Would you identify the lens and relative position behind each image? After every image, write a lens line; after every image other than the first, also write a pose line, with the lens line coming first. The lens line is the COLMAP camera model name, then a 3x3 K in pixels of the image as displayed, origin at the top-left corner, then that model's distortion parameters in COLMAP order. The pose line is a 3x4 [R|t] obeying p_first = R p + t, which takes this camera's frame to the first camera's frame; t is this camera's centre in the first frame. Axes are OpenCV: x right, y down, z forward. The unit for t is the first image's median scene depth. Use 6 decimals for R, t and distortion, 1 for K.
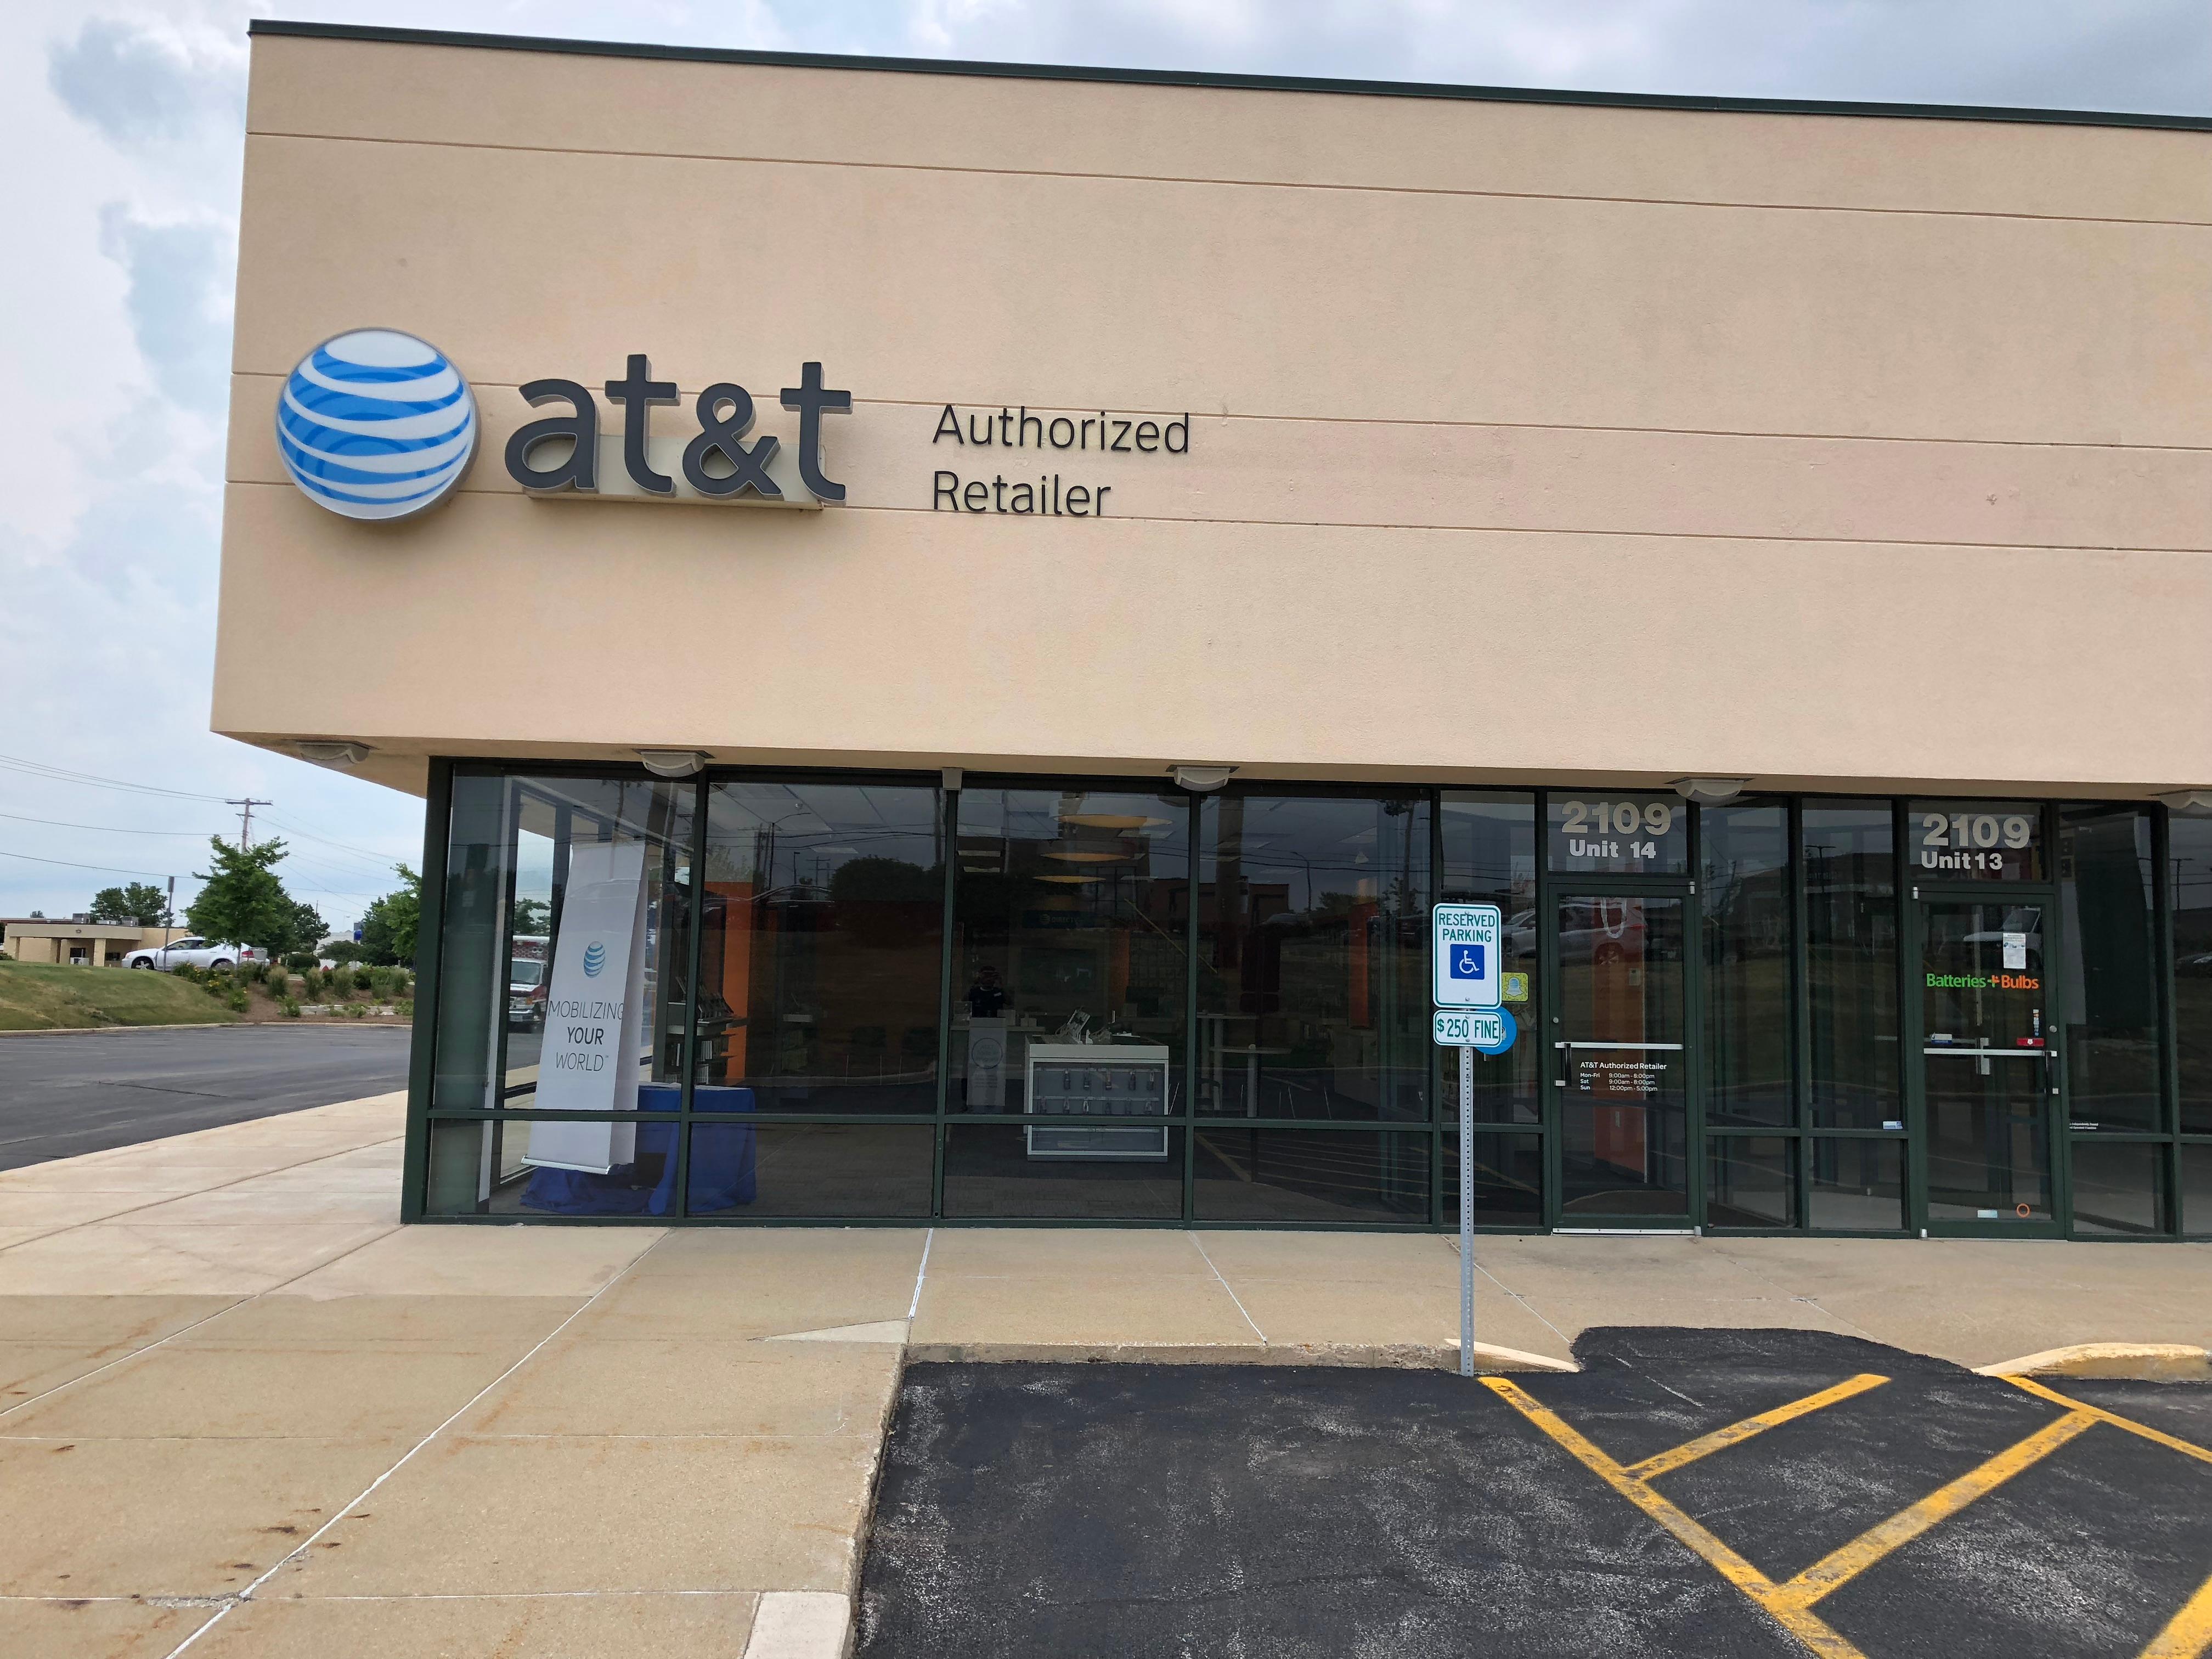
lens RADIAL K [[1805.7, 0, 1106.0], [0, 1805.7, 829.5], [0, 0, 1]] dist [0.000594, 0.000000]
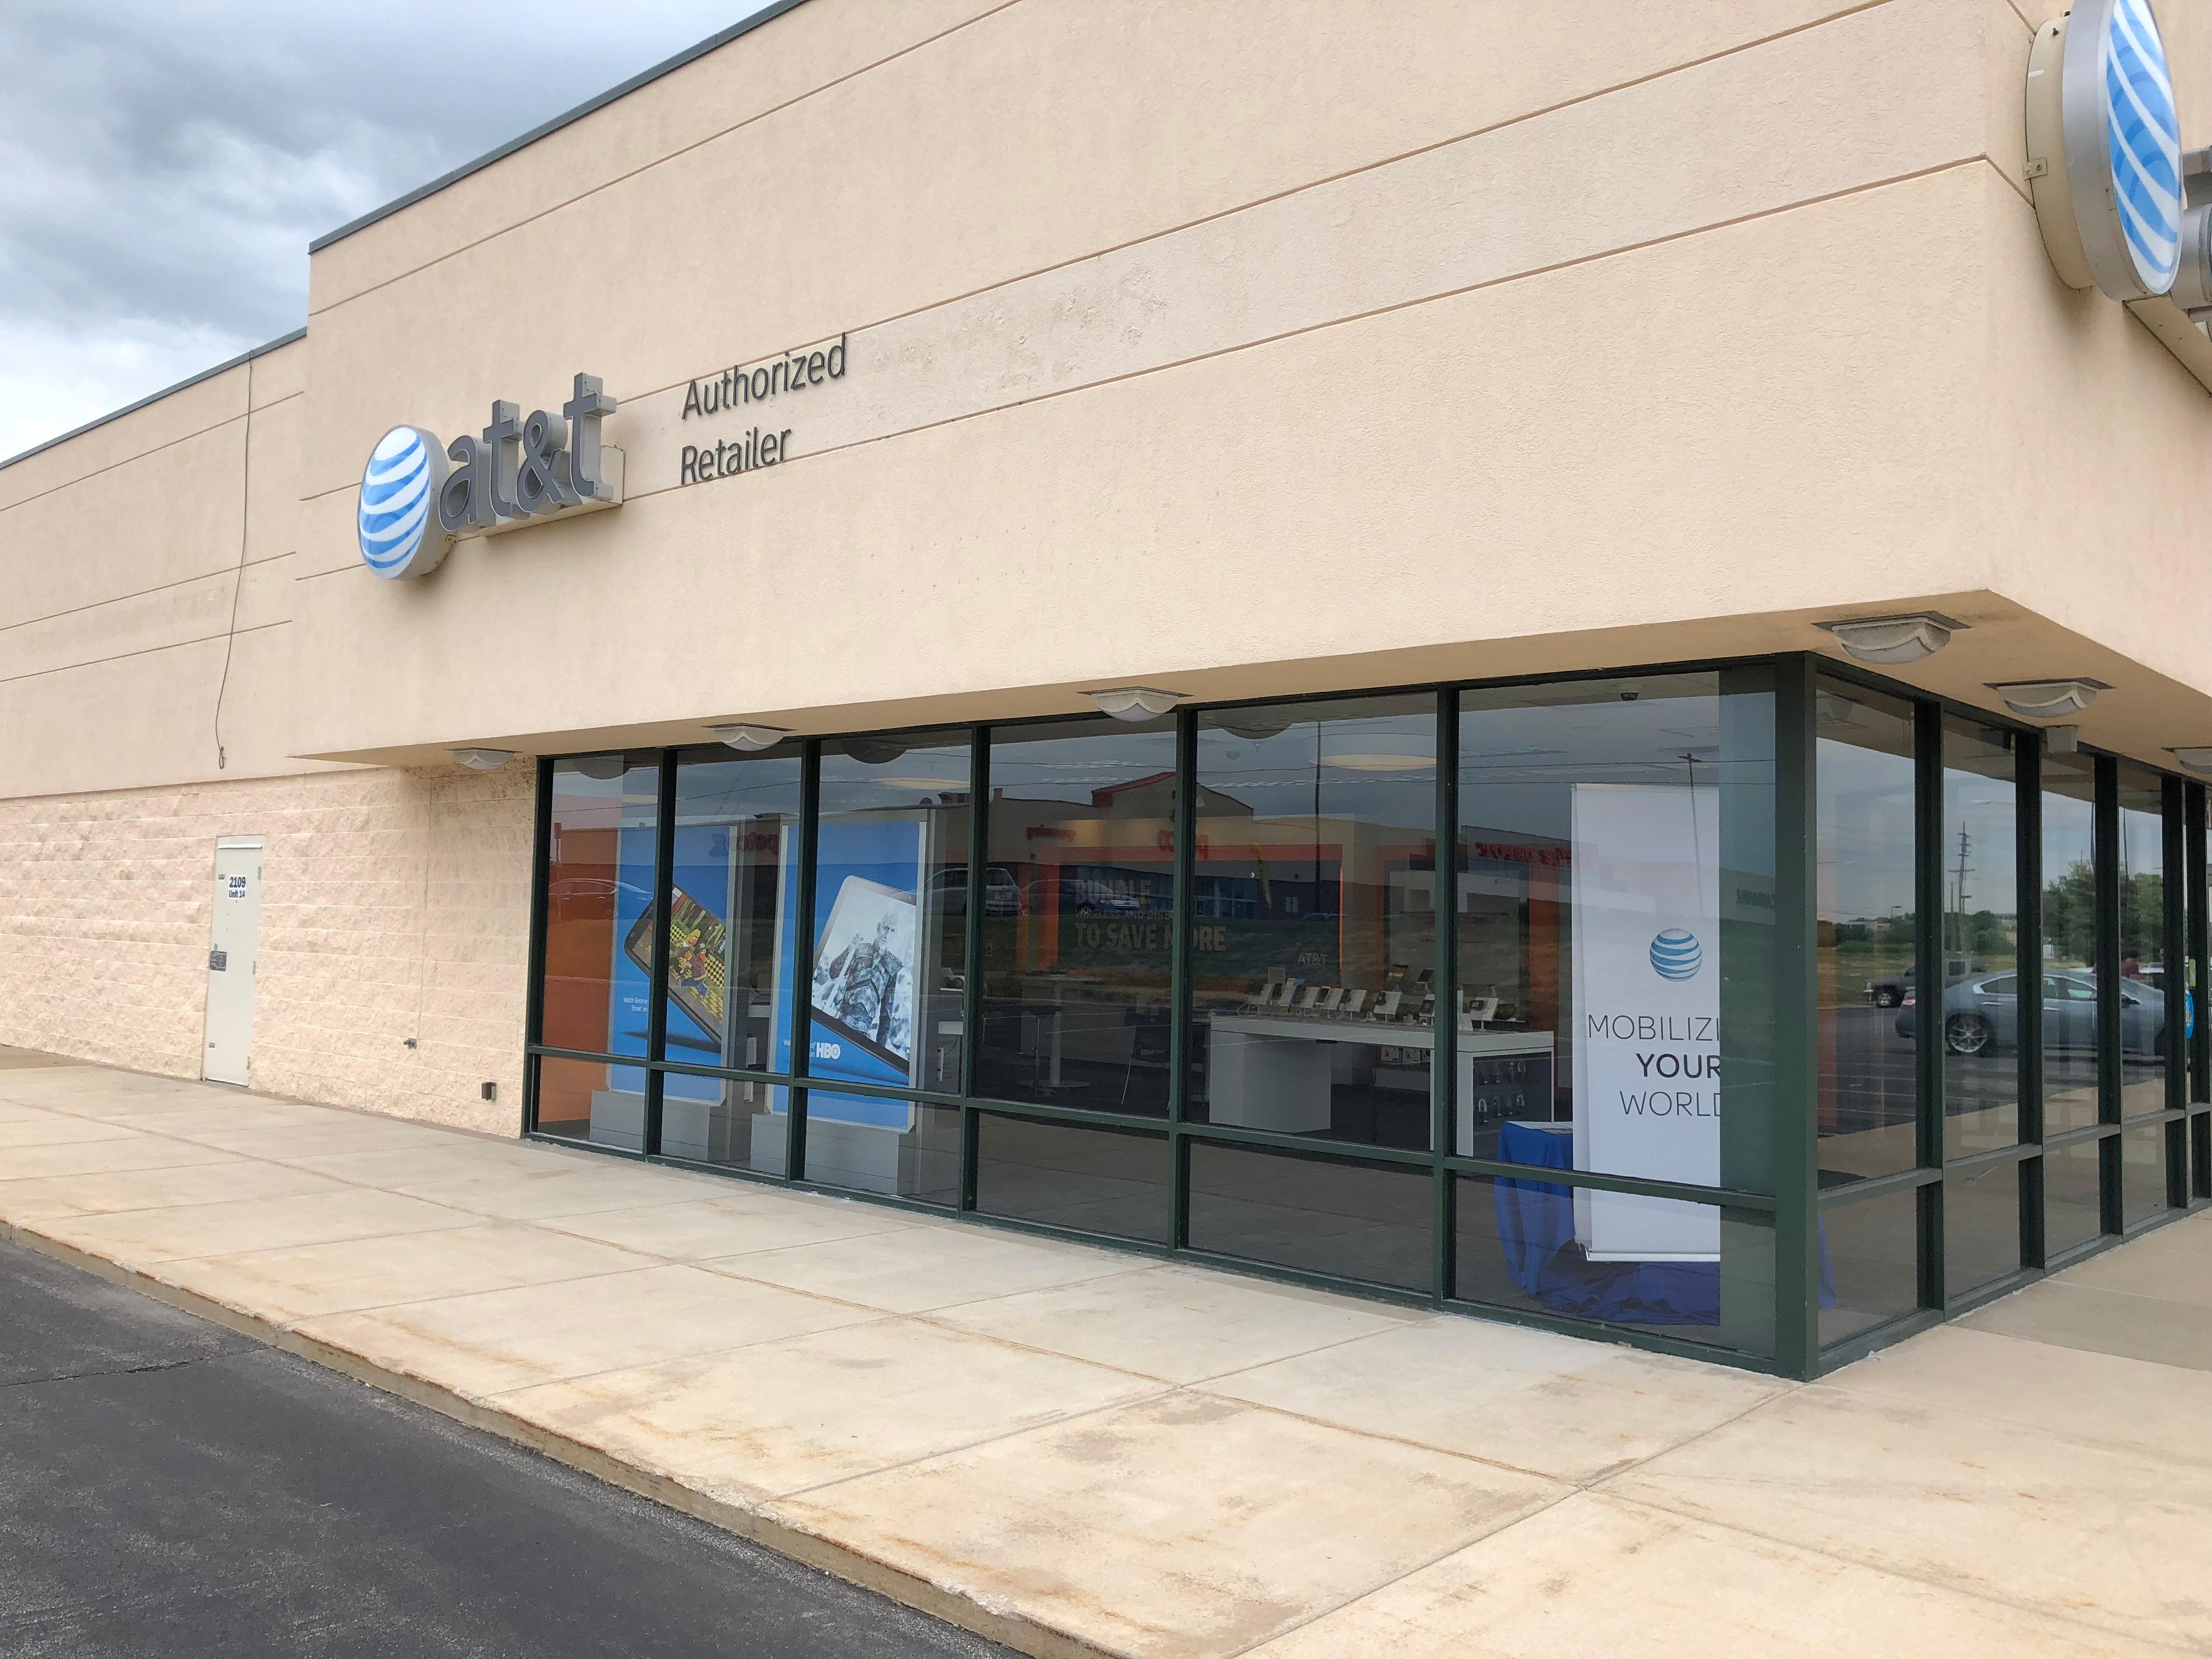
lens RADIAL K [[1805.7, 0, 1106.0], [0, 1805.7, 829.5], [0, 0, 1]] dist [0.000594, 0.000000]
pose [[0.691894, -0.036201, -0.721091, 0.807847], [0.051967, 0.998649, -0.000272, 0.032826], [0.720127, -0.037285, 0.692840, 0.446719]]
